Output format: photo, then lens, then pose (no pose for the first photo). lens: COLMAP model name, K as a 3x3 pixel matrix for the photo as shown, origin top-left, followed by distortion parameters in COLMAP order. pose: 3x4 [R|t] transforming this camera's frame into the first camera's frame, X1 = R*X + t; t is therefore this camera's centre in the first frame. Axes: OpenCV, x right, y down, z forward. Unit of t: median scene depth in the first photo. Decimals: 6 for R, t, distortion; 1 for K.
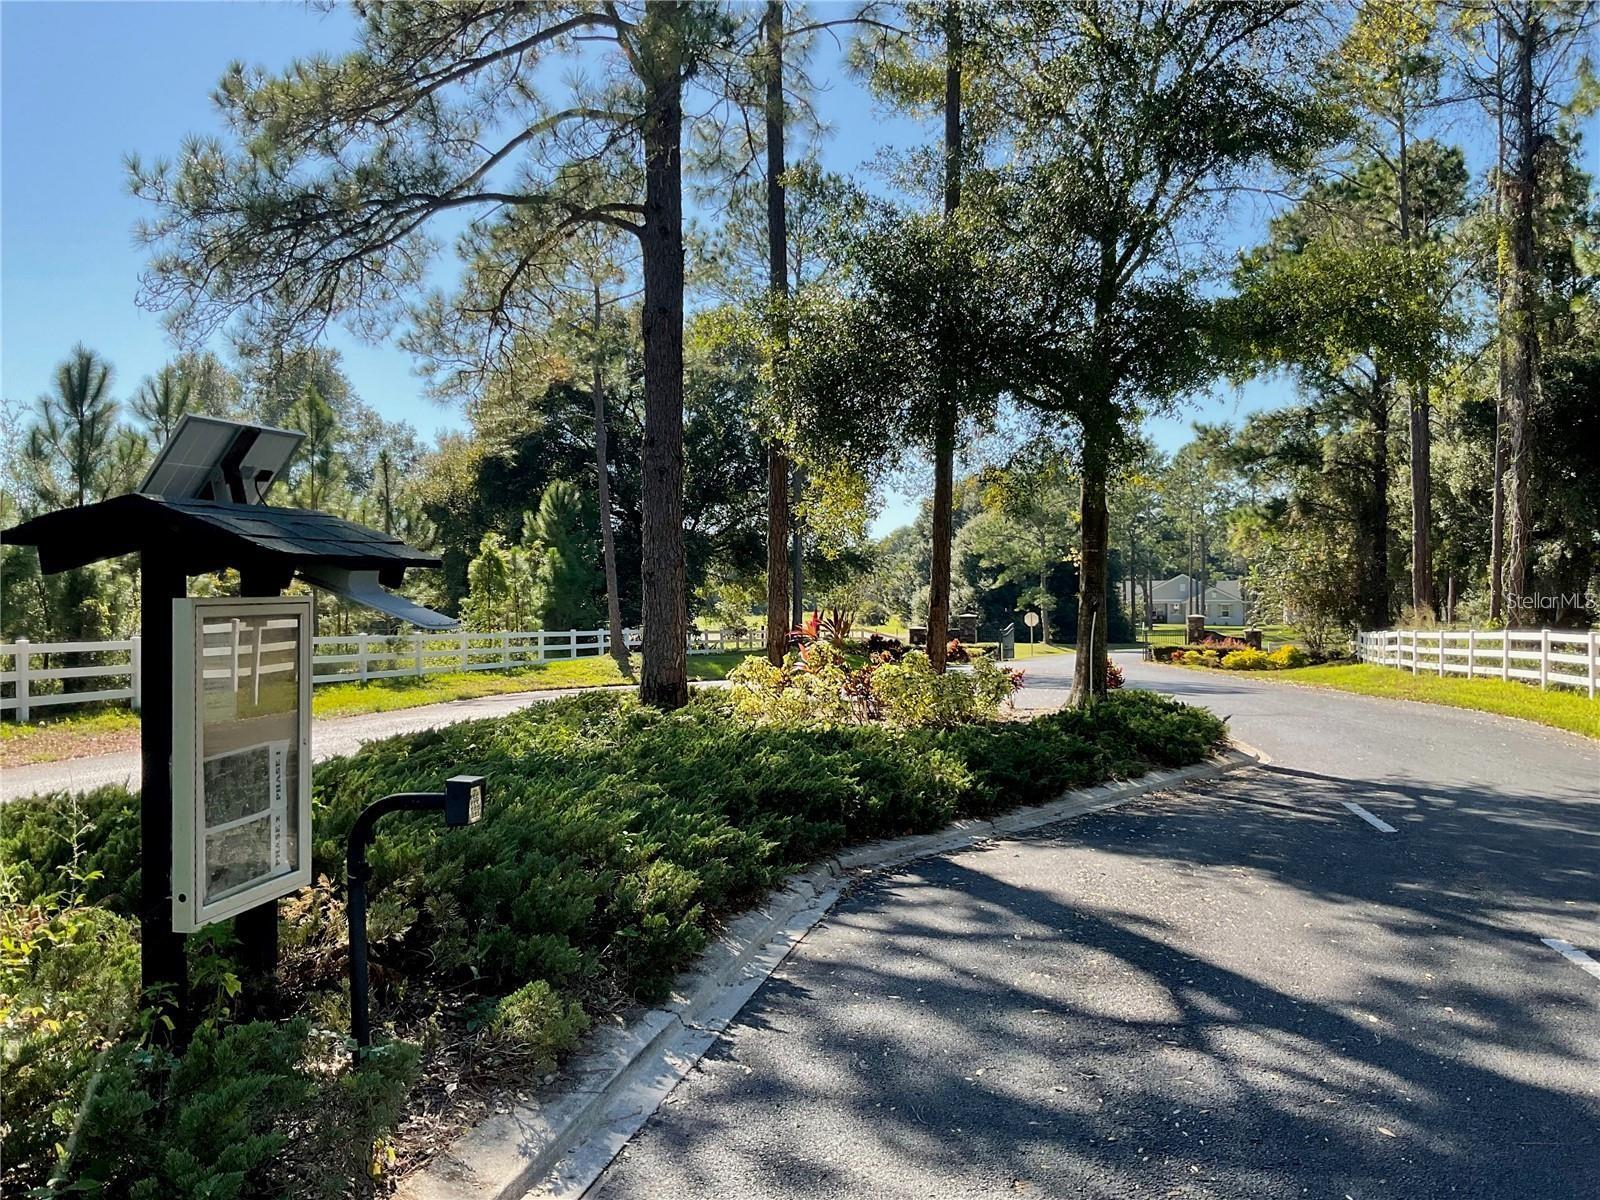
lens RADIAL K [[1330.8, 0, 802.8], [0, 1330.8, 593.0], [0, 0, 1]] dist [0.066751, -0.123252]
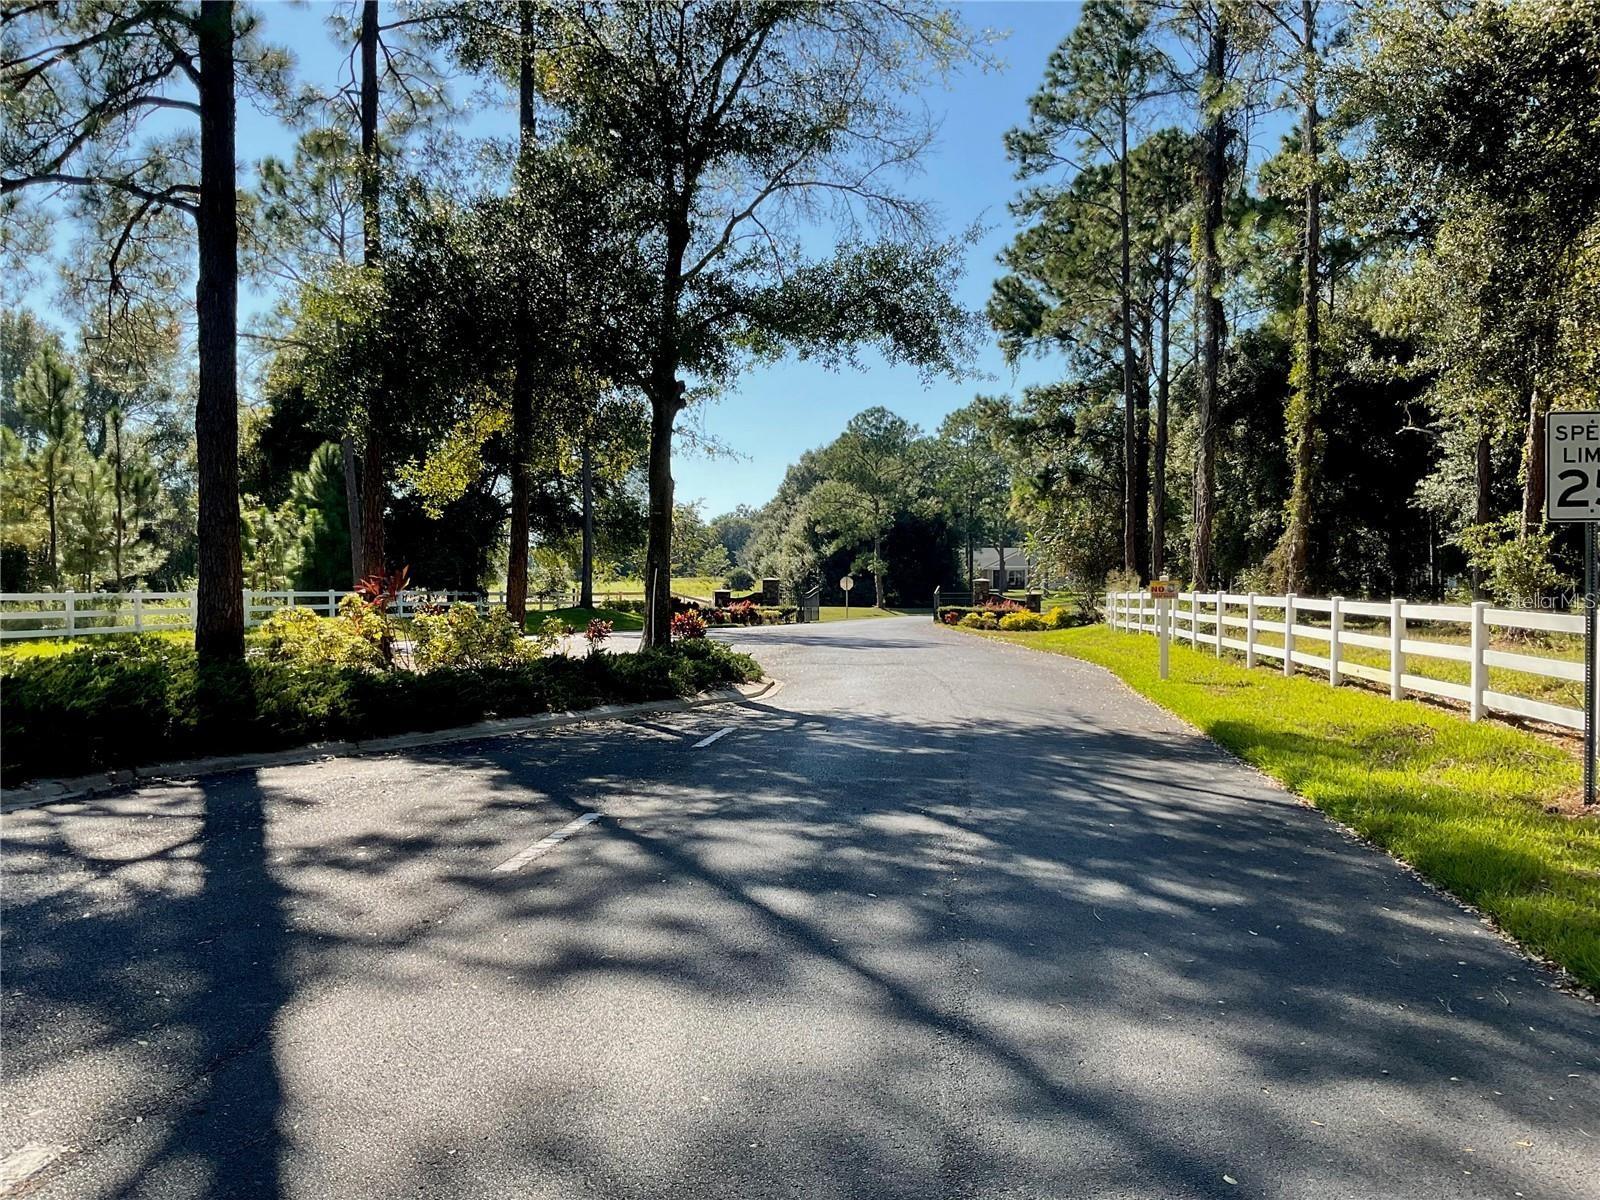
lens RADIAL K [[1330.8, 0, 804.6], [0, 1330.8, 600.0], [0, 0, 1]] dist [0.066751, -0.123252]
pose [[0.997343, 0.002364, 0.072809, 0.084166], [-0.004571, 0.999535, 0.030160, 0.001984], [-0.072704, -0.030413, 0.996890, -0.035141]]
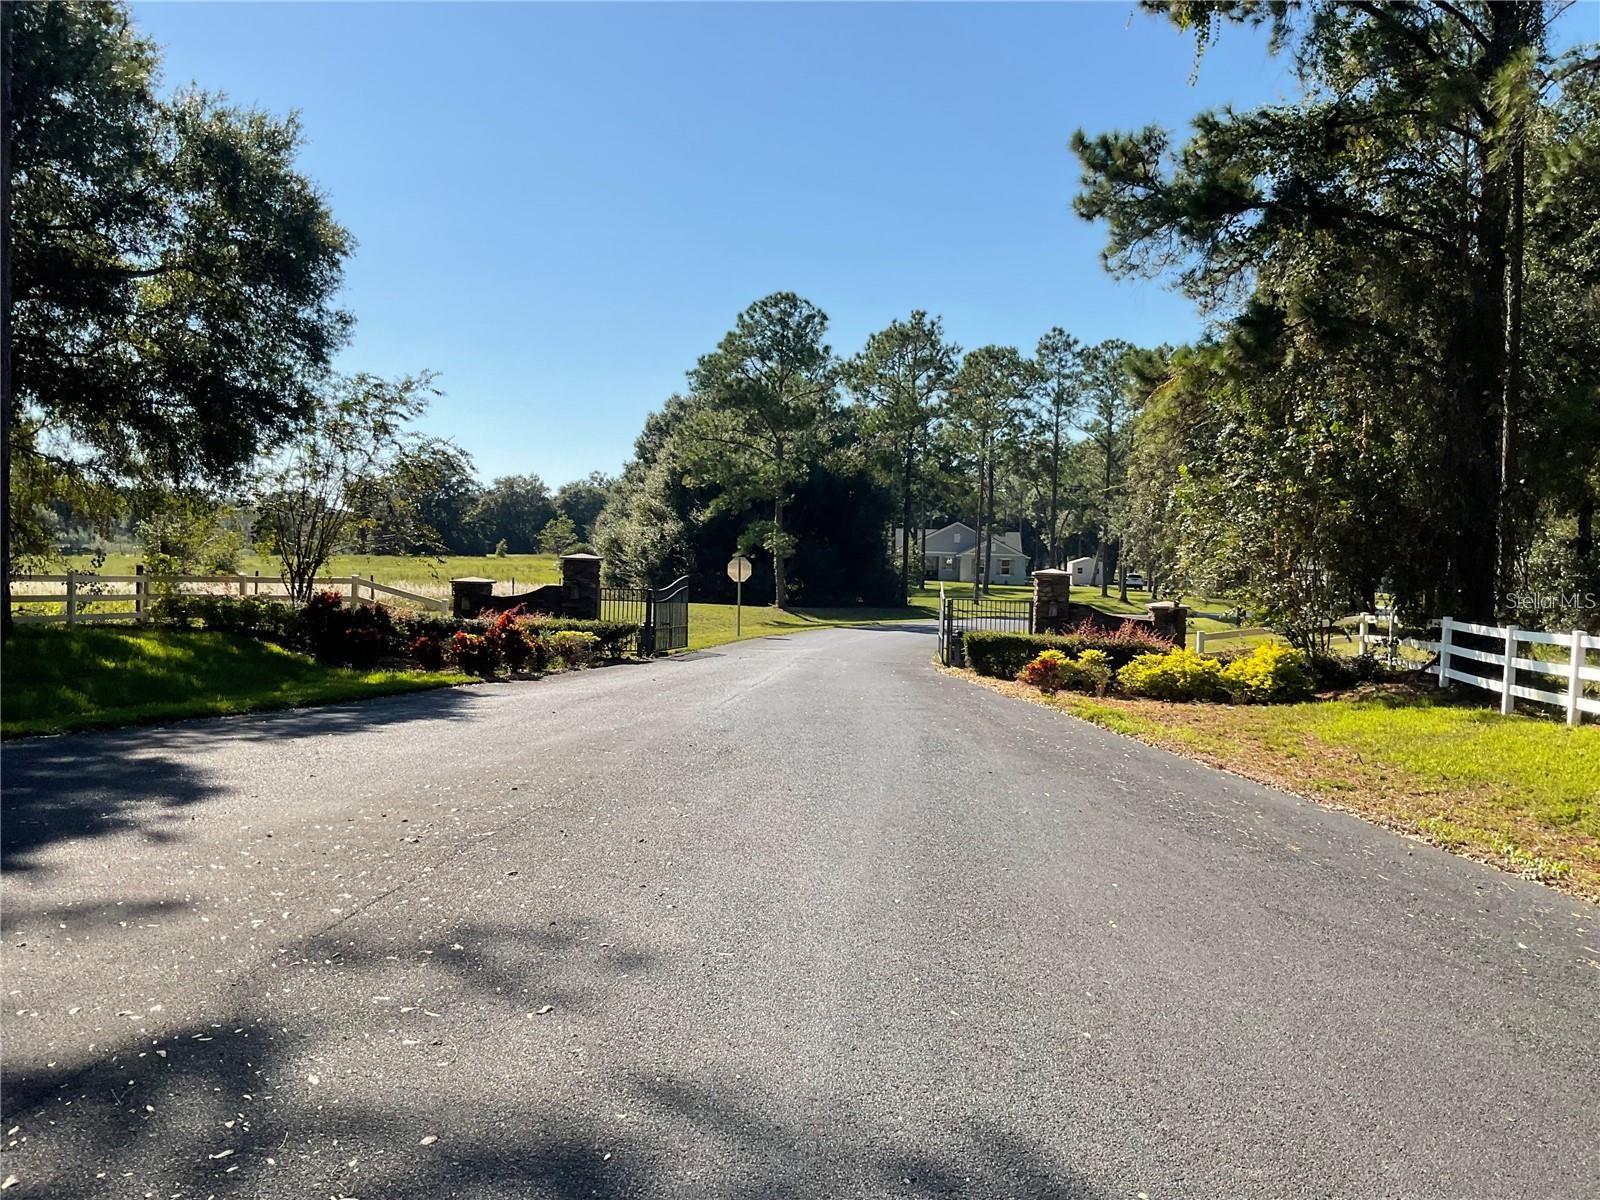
lens RADIAL K [[1330.8, 0, 800.6], [0, 1330.8, 598.3], [0, 0, 1]] dist [0.066751, -0.123252]
pose [[0.984866, 0.026324, 0.171307, 0.133709], [-0.033611, 0.998643, 0.039776, 0.011471], [-0.170027, -0.044932, 0.984414, 0.586006]]
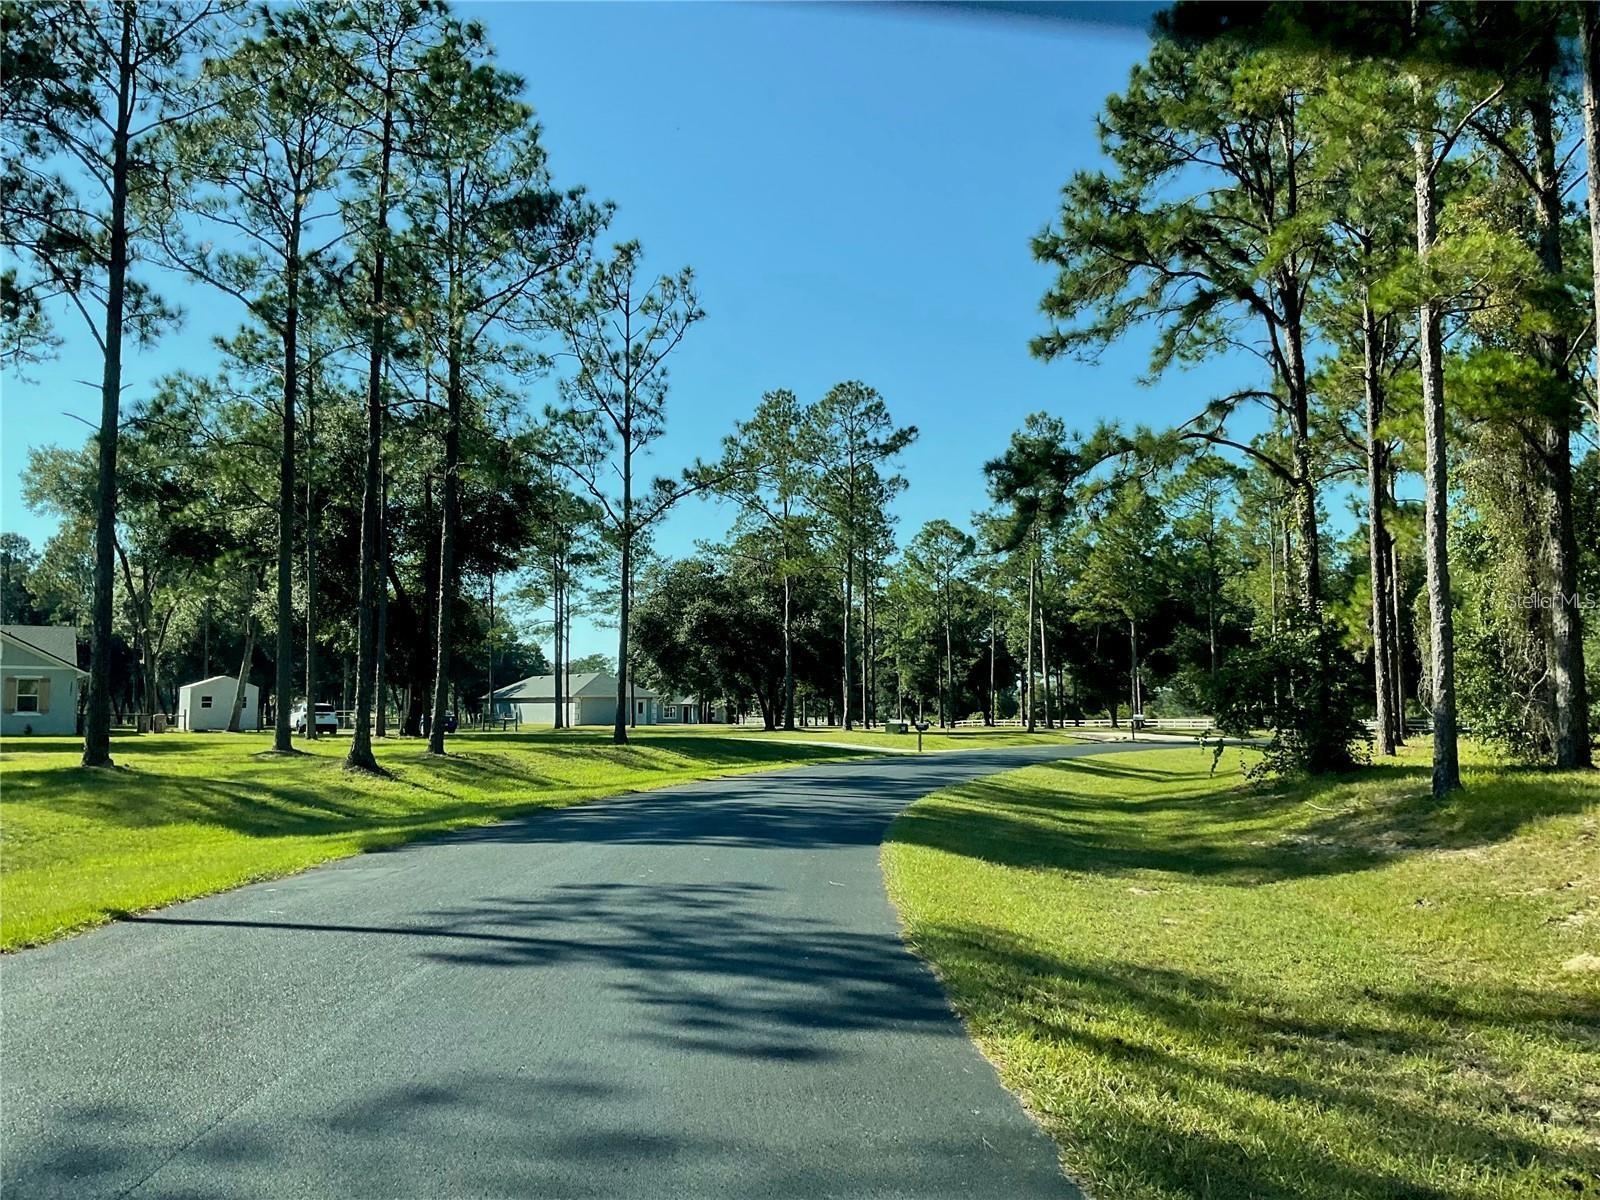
lens RADIAL K [[1330.8, 0, 800.5], [0, 1330.8, 600.6], [0, 0, 1]] dist [0.066751, -0.123252]
pose [[0.698477, 0.068645, 0.712332, 0.257073], [-0.013221, 0.996457, -0.083062, 0.020836], [-0.715510, 0.048600, 0.696910, 0.901061]]
